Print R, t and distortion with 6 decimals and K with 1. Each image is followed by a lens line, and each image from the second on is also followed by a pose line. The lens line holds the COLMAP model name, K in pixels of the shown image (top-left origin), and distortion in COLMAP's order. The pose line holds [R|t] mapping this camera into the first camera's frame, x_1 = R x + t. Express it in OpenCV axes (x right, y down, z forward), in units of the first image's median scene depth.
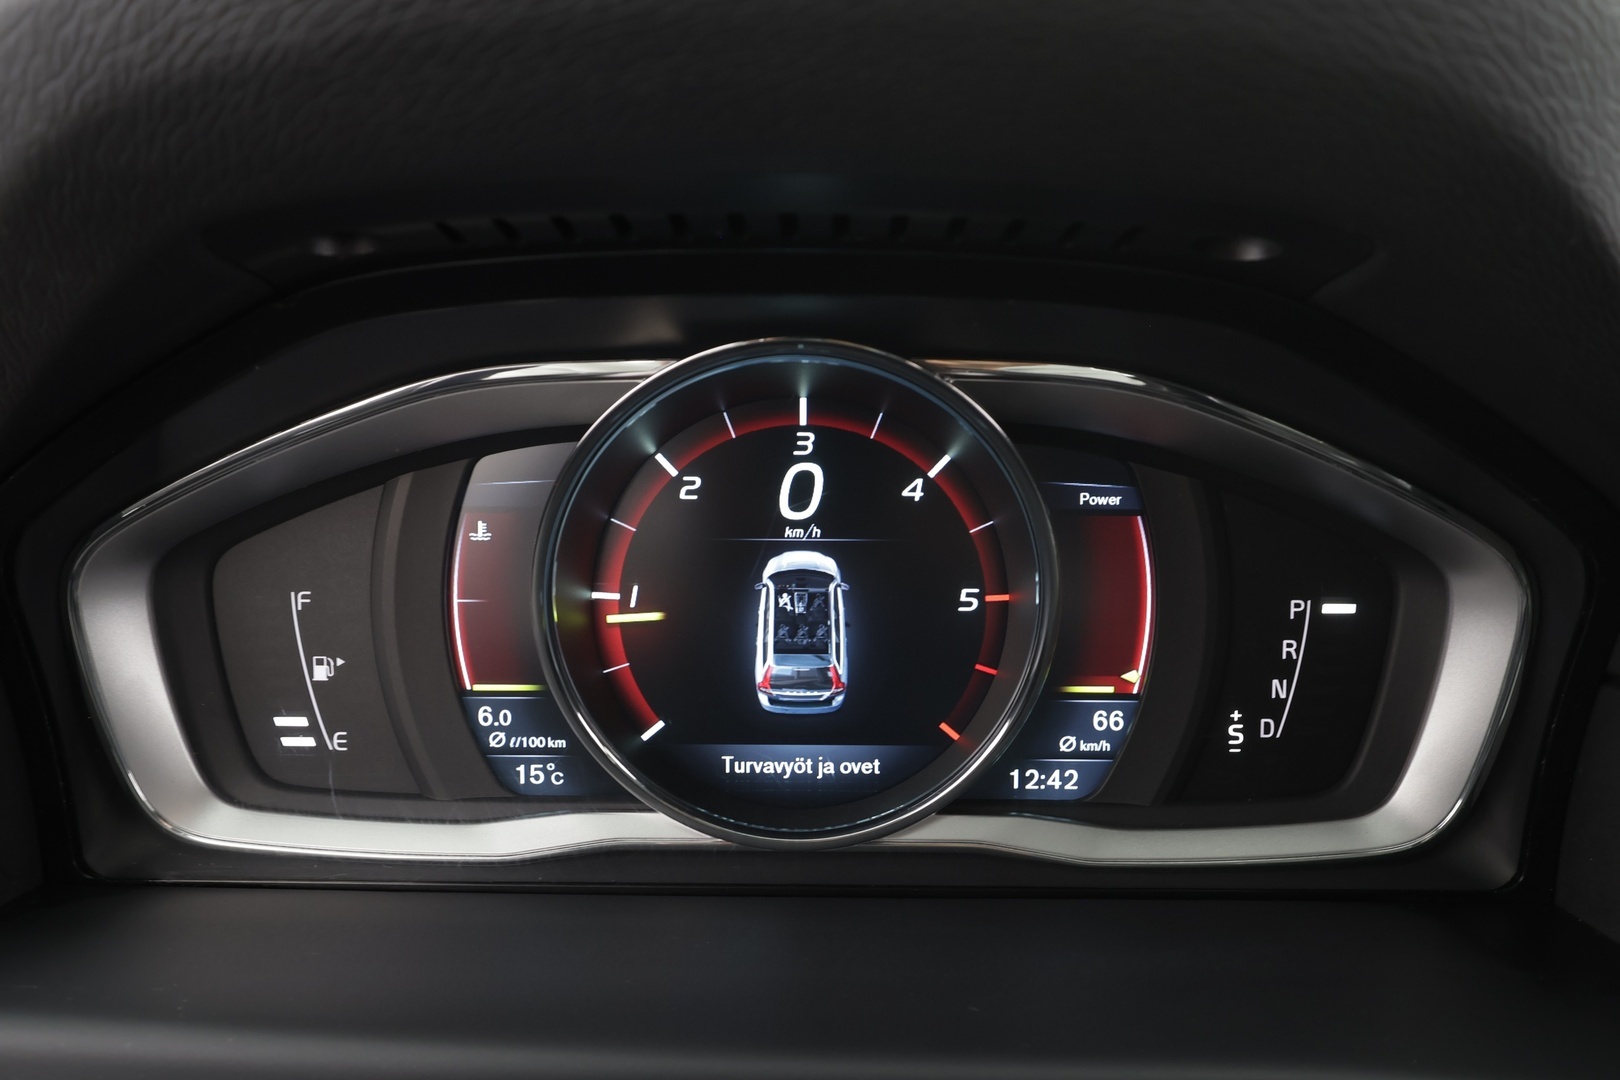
lens RADIAL K [[1252.1, 0, 810.5], [0, 1252.1, 538.2], [0, 0, 1]] dist [-0.023071, -0.003918]
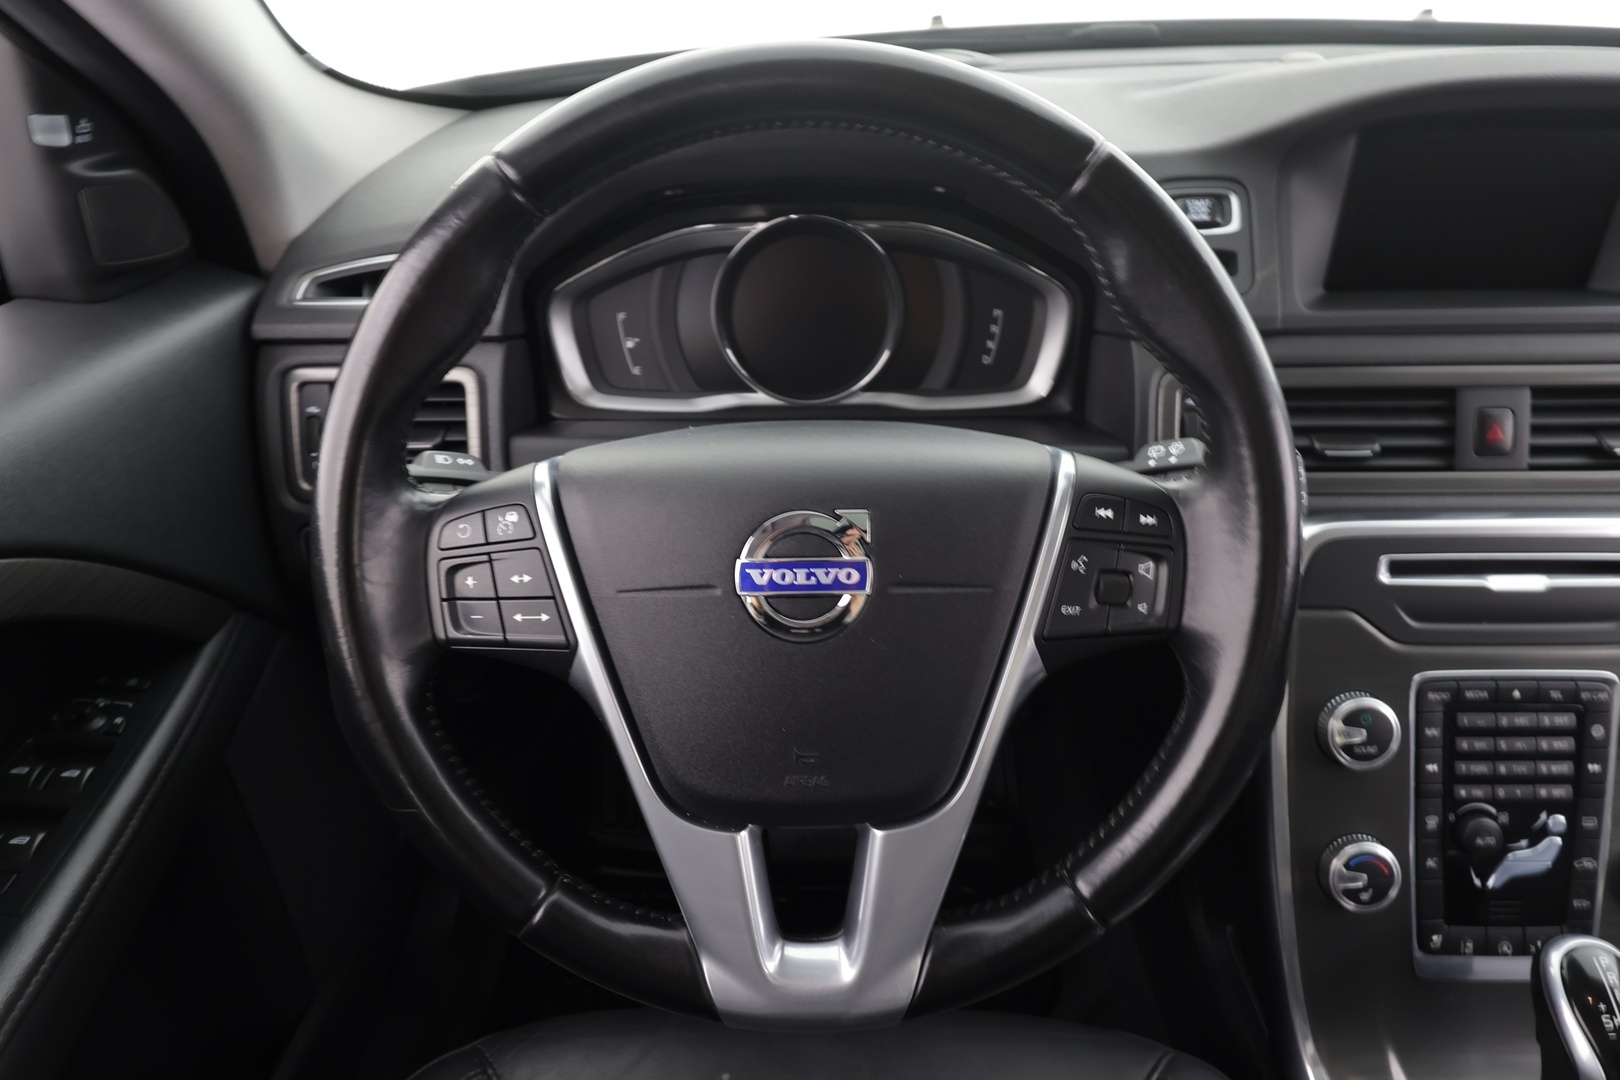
lens RADIAL K [[1130.7, 0, 816.0], [0, 1130.7, 538.8], [0, 0, 1]] dist [0.011475, -0.004884]
pose [[0.999882, -0.012961, -0.008303, 0.018338], [0.014097, 0.987685, 0.155819, 0.148286], [0.006181, -0.155918, 0.987751, -1.446019]]
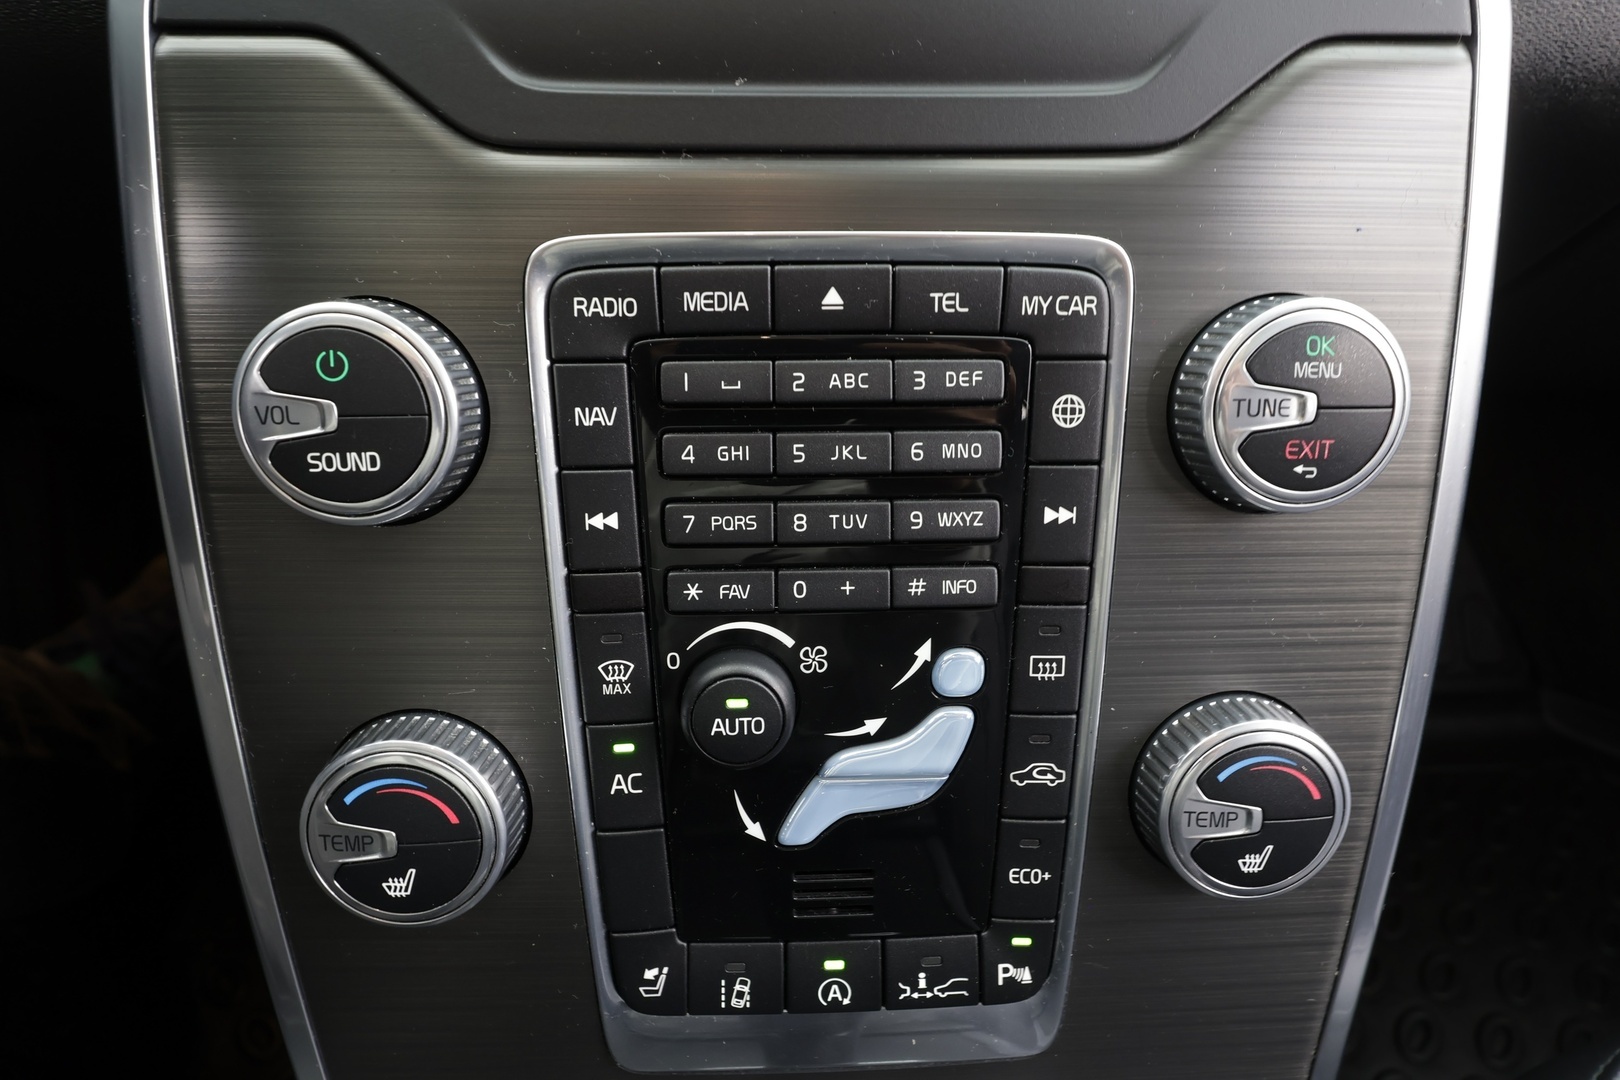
lens RADIAL K [[950.3, 0, 807.3], [0, 950.3, 542.8], [0, 0, 1]] dist [-0.001638, -0.000191]
pose [[0.998977, -0.024472, 0.038036, 1.185419], [0.013540, 0.964220, 0.264756, 0.733493], [-0.043154, -0.263970, 0.963565, -0.096354]]
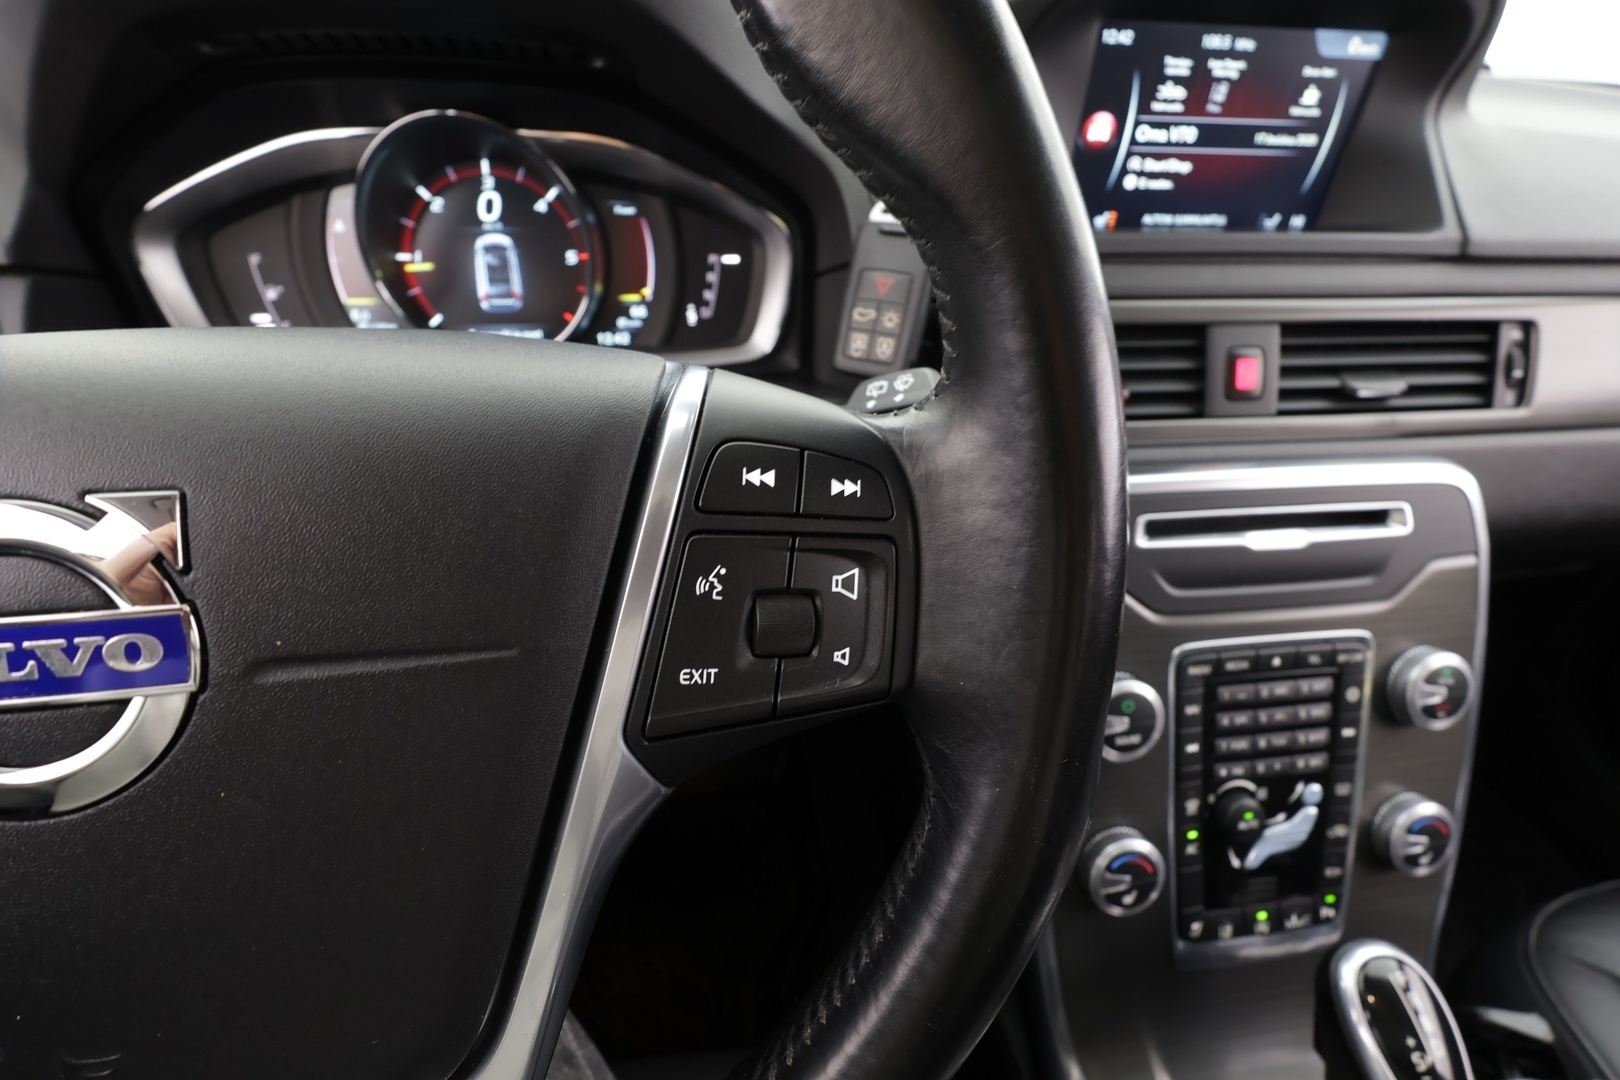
lens RADIAL K [[752.3, 0, 807.1], [0, 752.3, 537.4], [0, 0, 1]] dist [-0.003951, 0.002151]
pose [[0.987336, -0.060035, 0.146846, 0.322334], [0.028550, 0.977760, 0.207775, 0.280201], [-0.156054, -0.200951, 0.967091, -0.519240]]
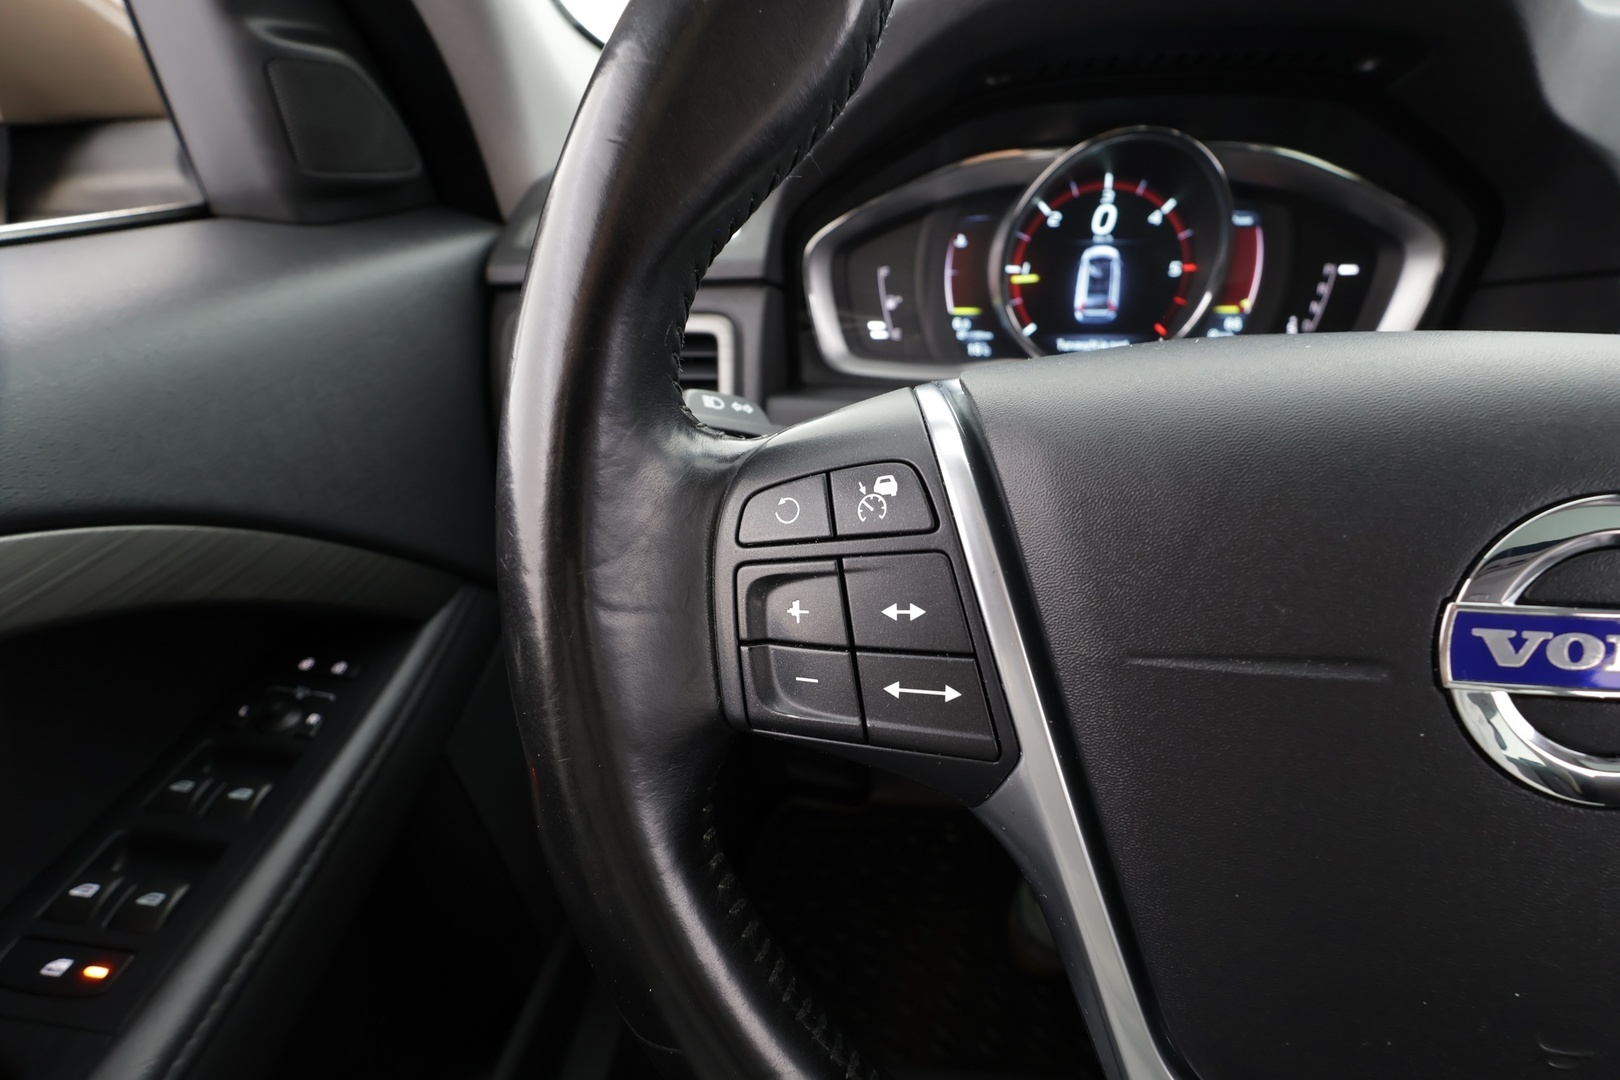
lens RADIAL K [[752.3, 0, 819.3], [0, 752.3, 538.9], [0, 0, 1]] dist [-0.003951, 0.002151]
pose [[0.993946, 0.025782, -0.106803, -0.364182], [-0.005224, 0.982068, 0.188455, 0.280624], [0.109747, -0.186756, 0.976257, -0.512733]]
